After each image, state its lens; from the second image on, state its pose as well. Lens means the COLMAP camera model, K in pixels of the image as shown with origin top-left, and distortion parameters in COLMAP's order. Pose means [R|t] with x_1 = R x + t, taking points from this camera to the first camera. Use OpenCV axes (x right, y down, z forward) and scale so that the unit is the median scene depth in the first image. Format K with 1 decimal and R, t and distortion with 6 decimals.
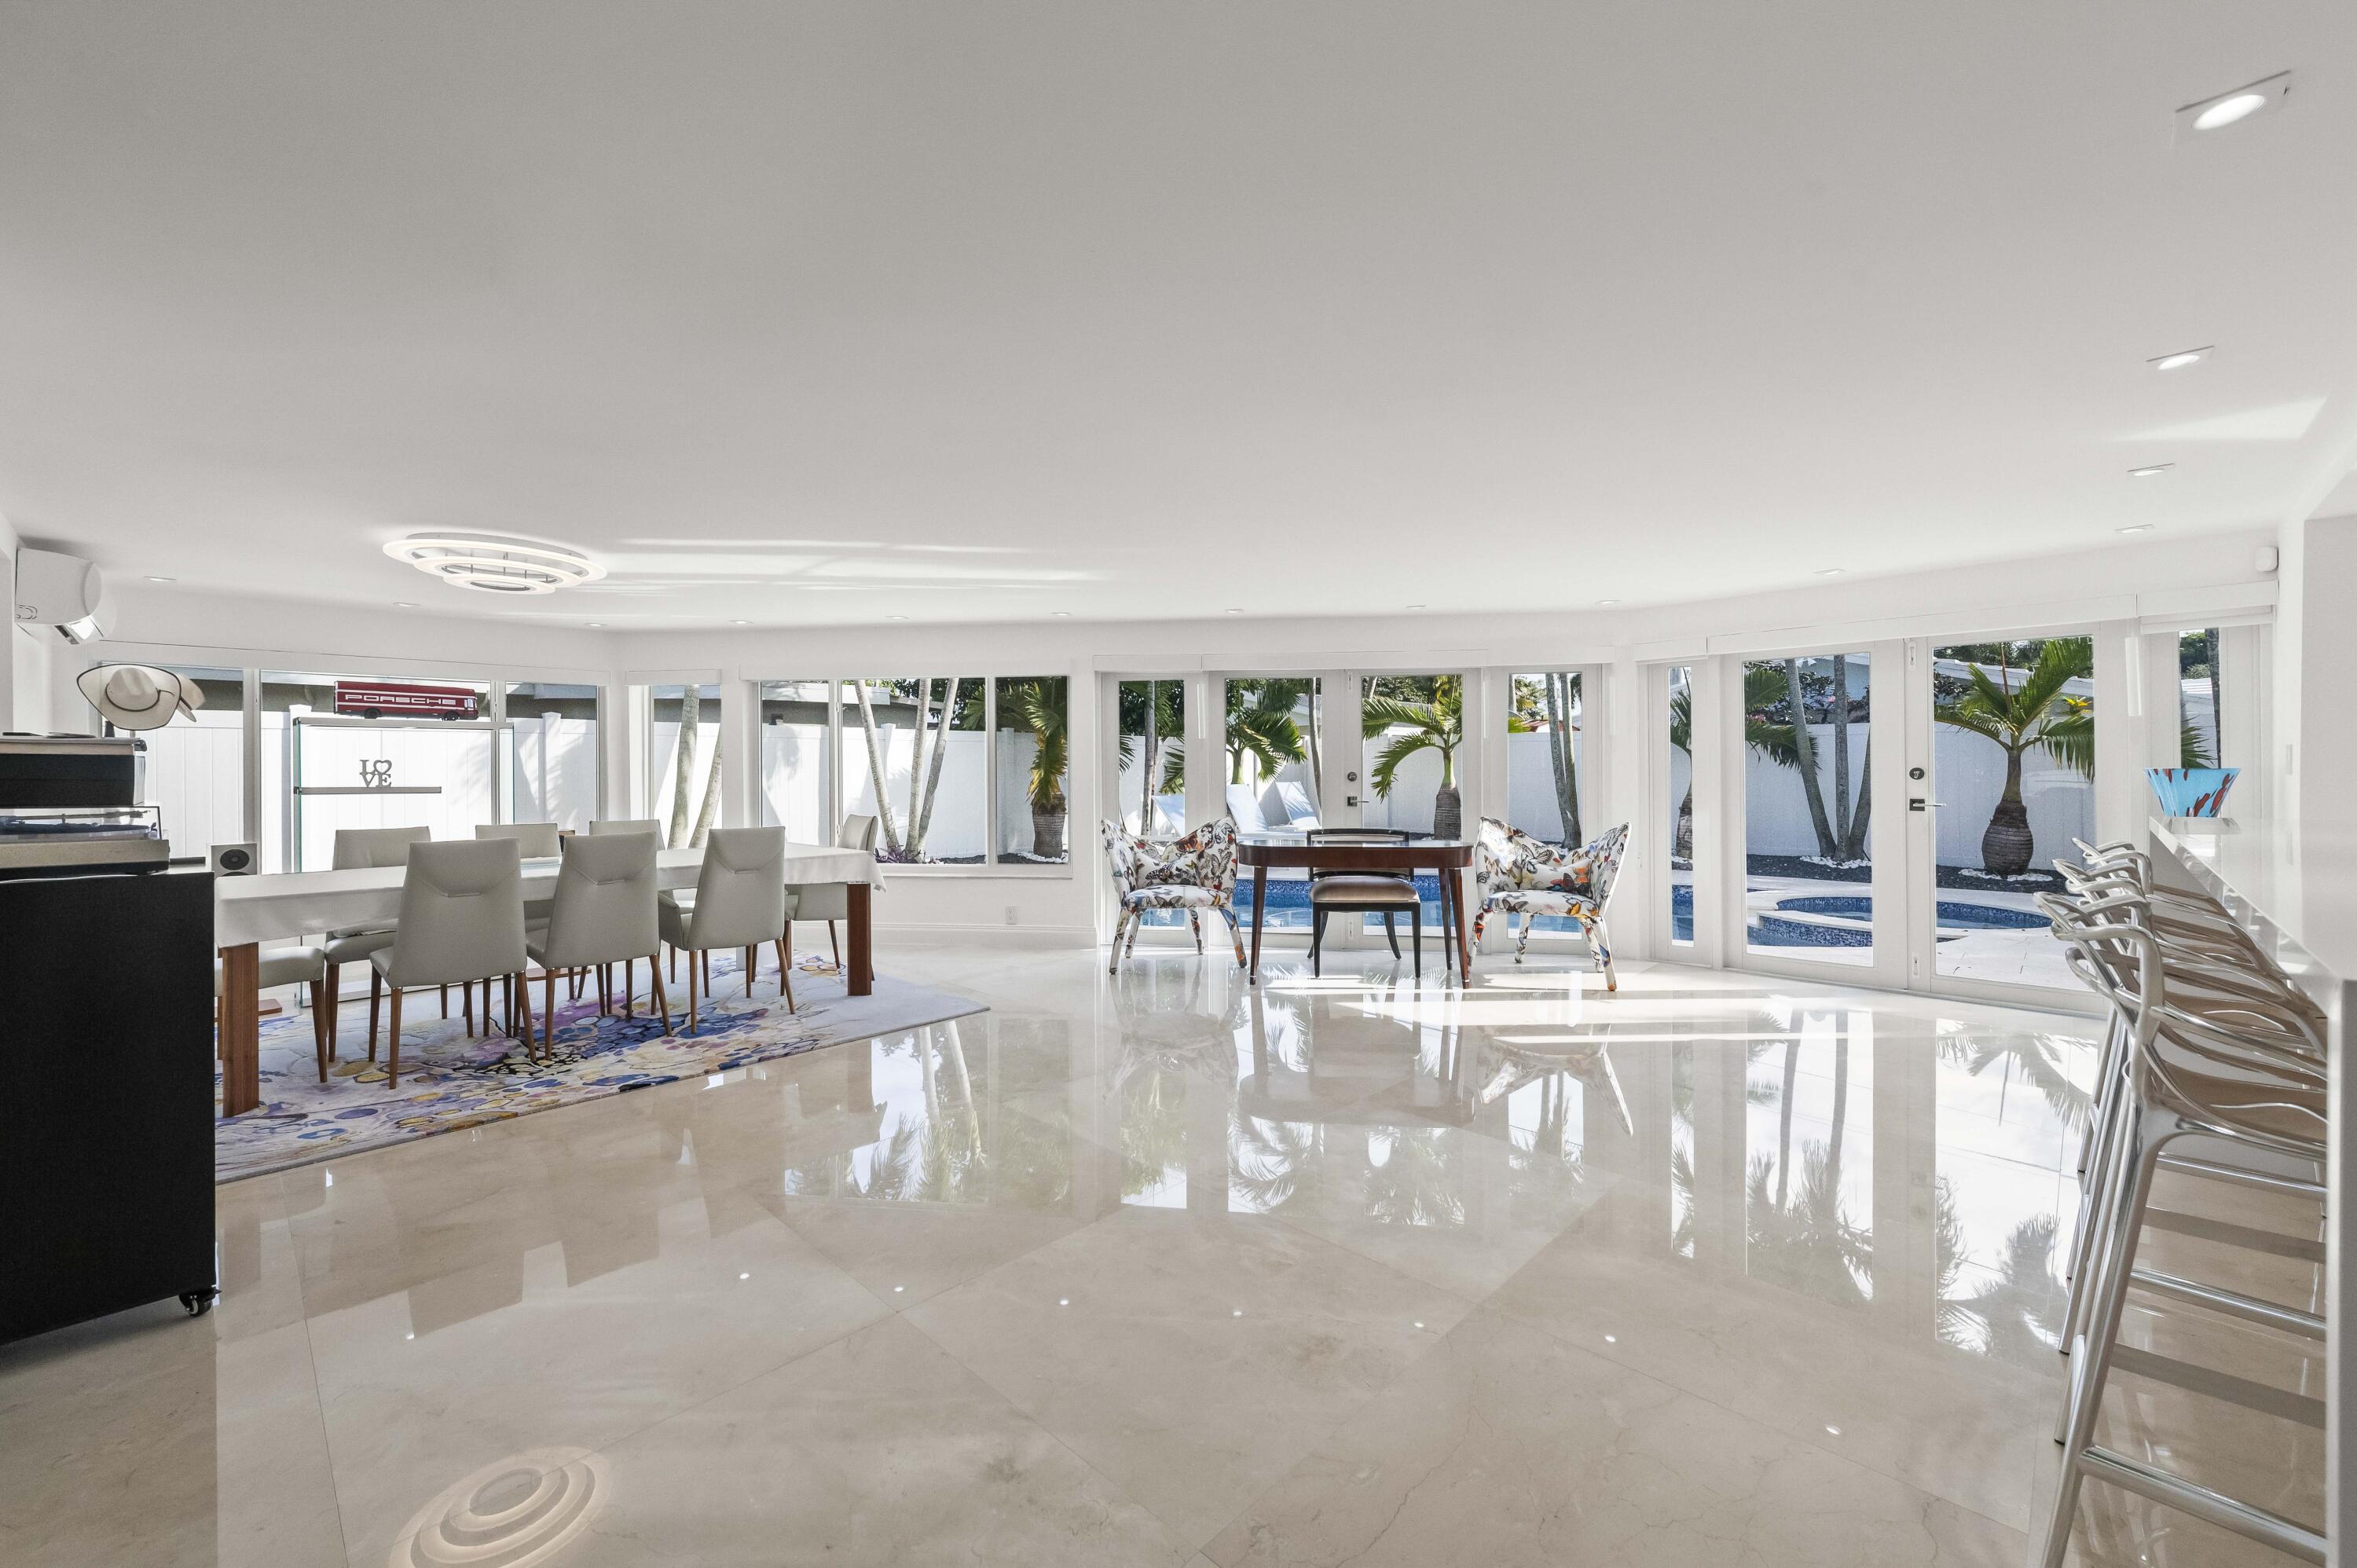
lens RADIAL K [[949.3, 0, 1197.5], [0, 949.3, 768.8], [0, 0, 1]] dist [0.000964, 0.000027]
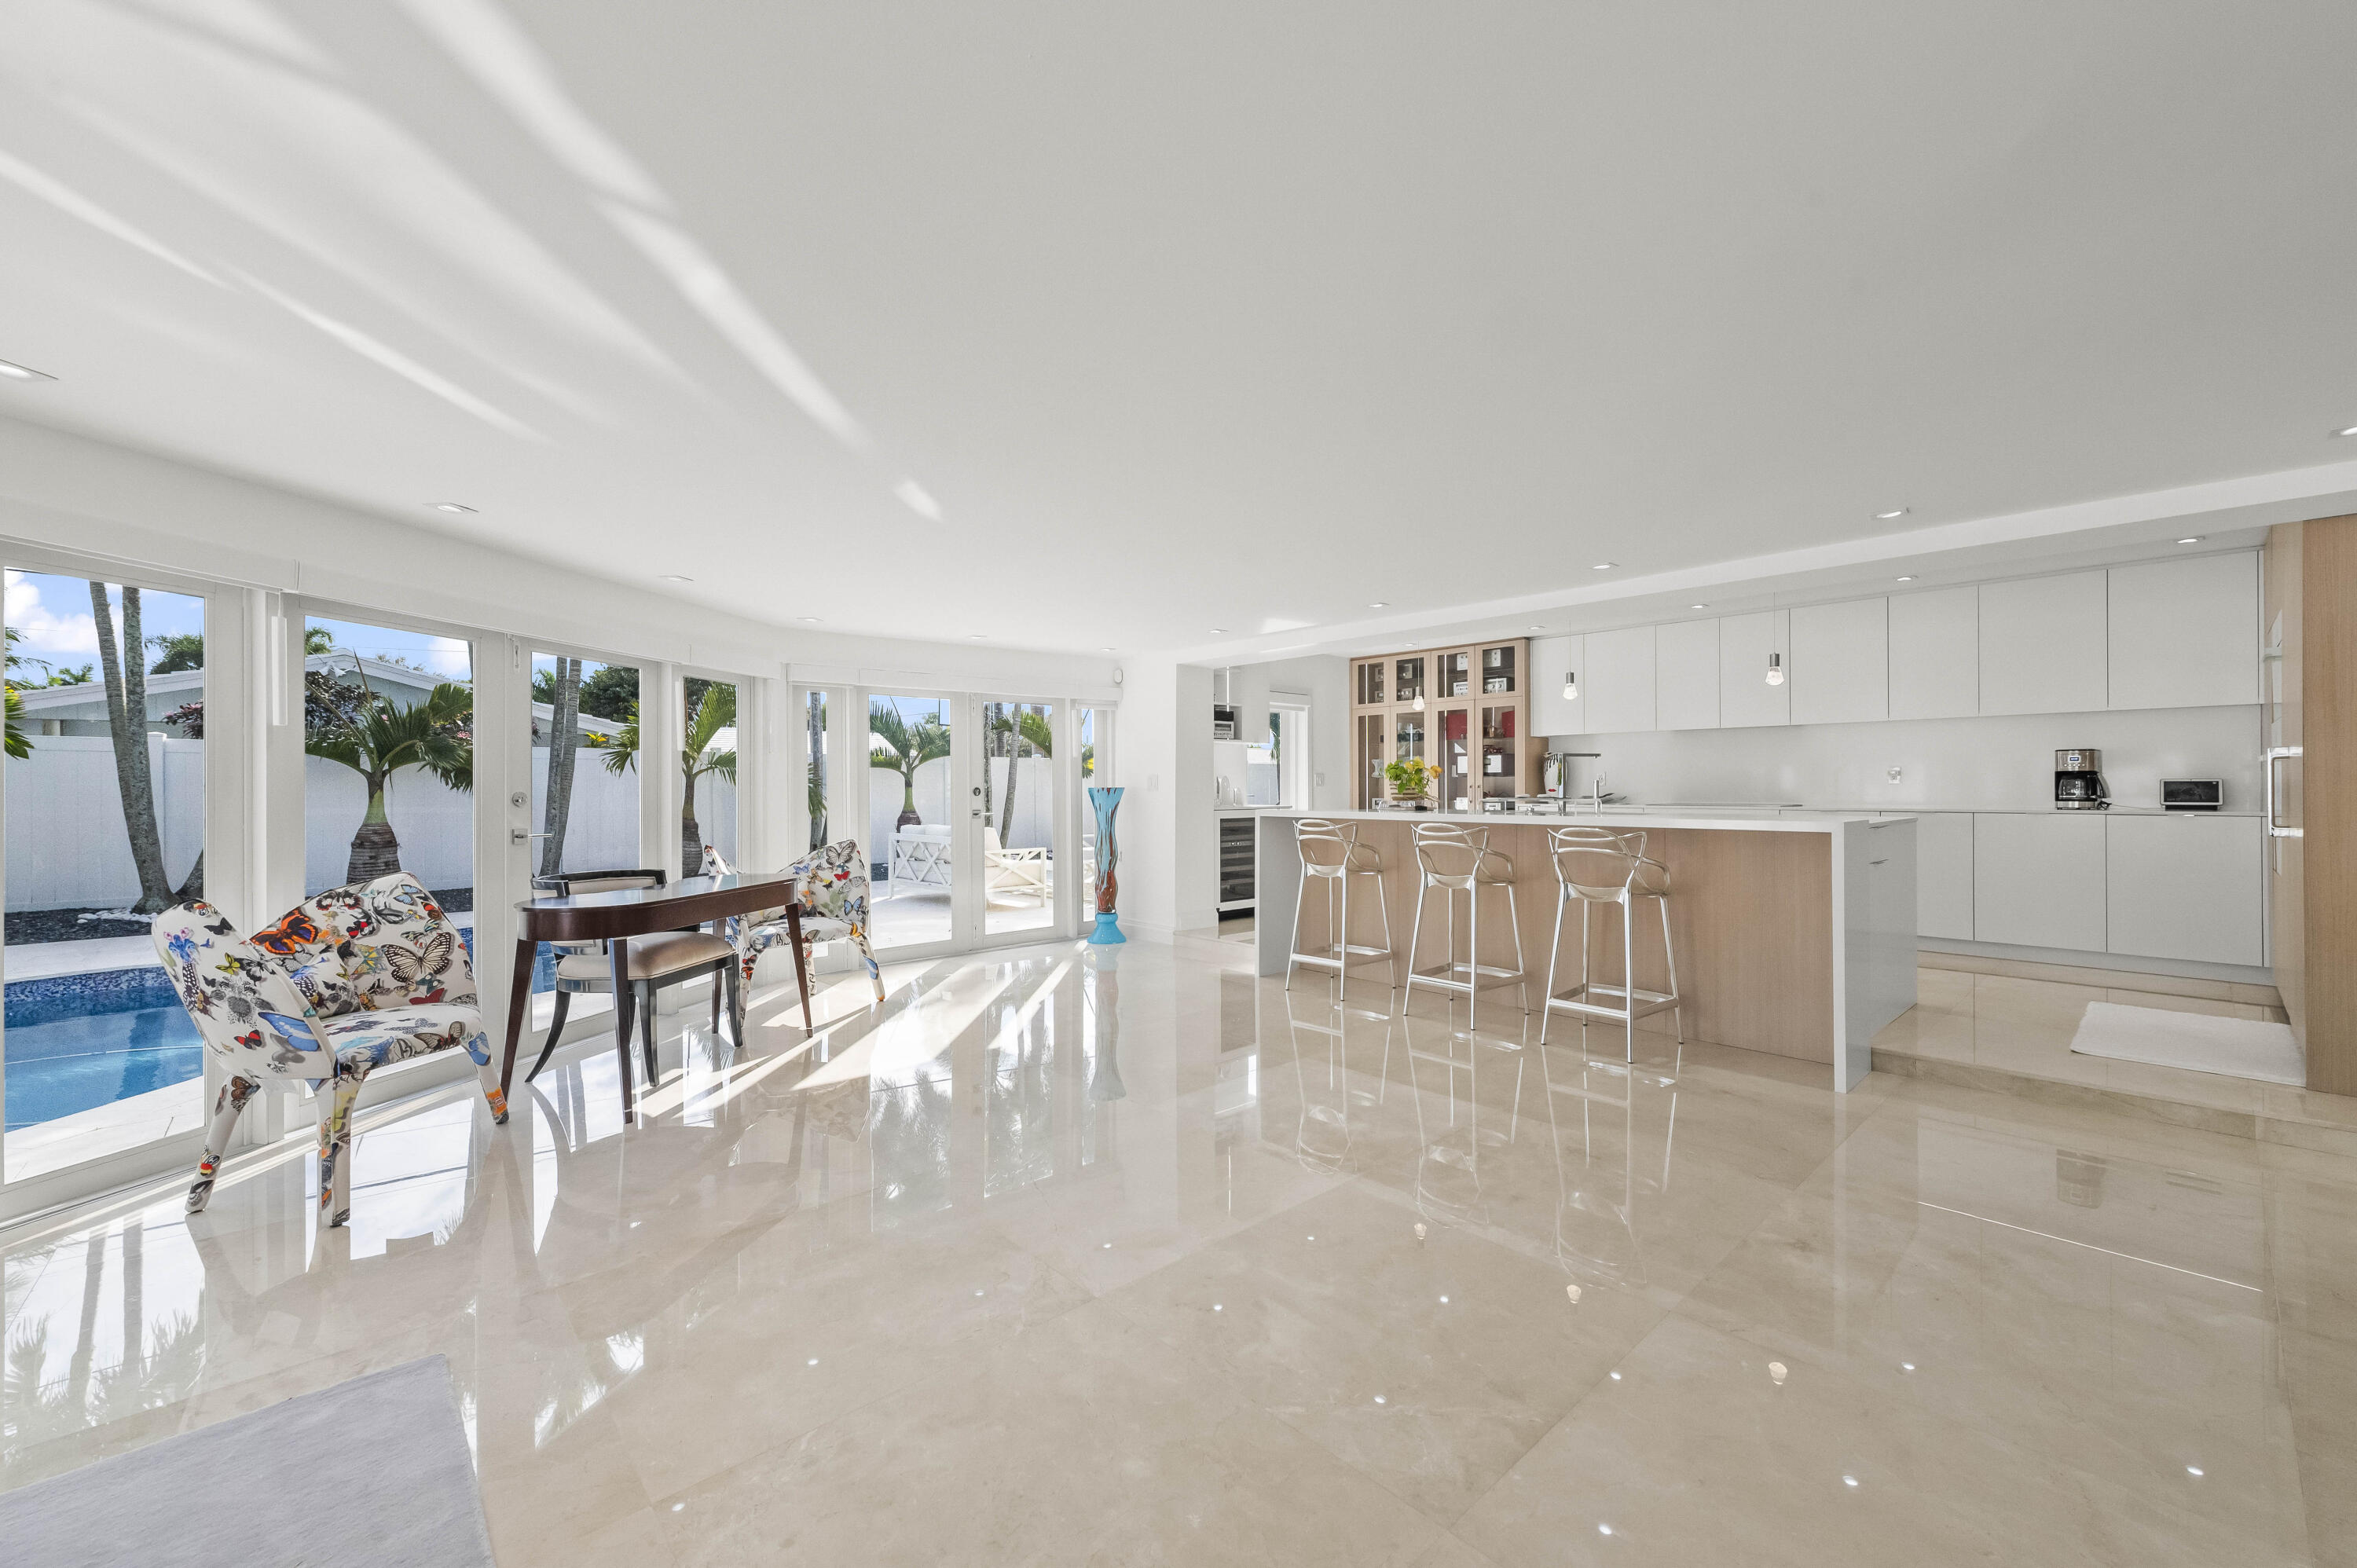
lens RADIAL K [[945.3, 0, 1178.5], [0, 945.3, 784.0], [0, 0, 1]] dist [0.000151, -0.000043]
pose [[0.091261, 0.004440, 0.995817, -0.458814], [0.010059, 0.999935, -0.005380, 0.005378], [-0.995776, 0.010507, 0.091211, 0.474943]]
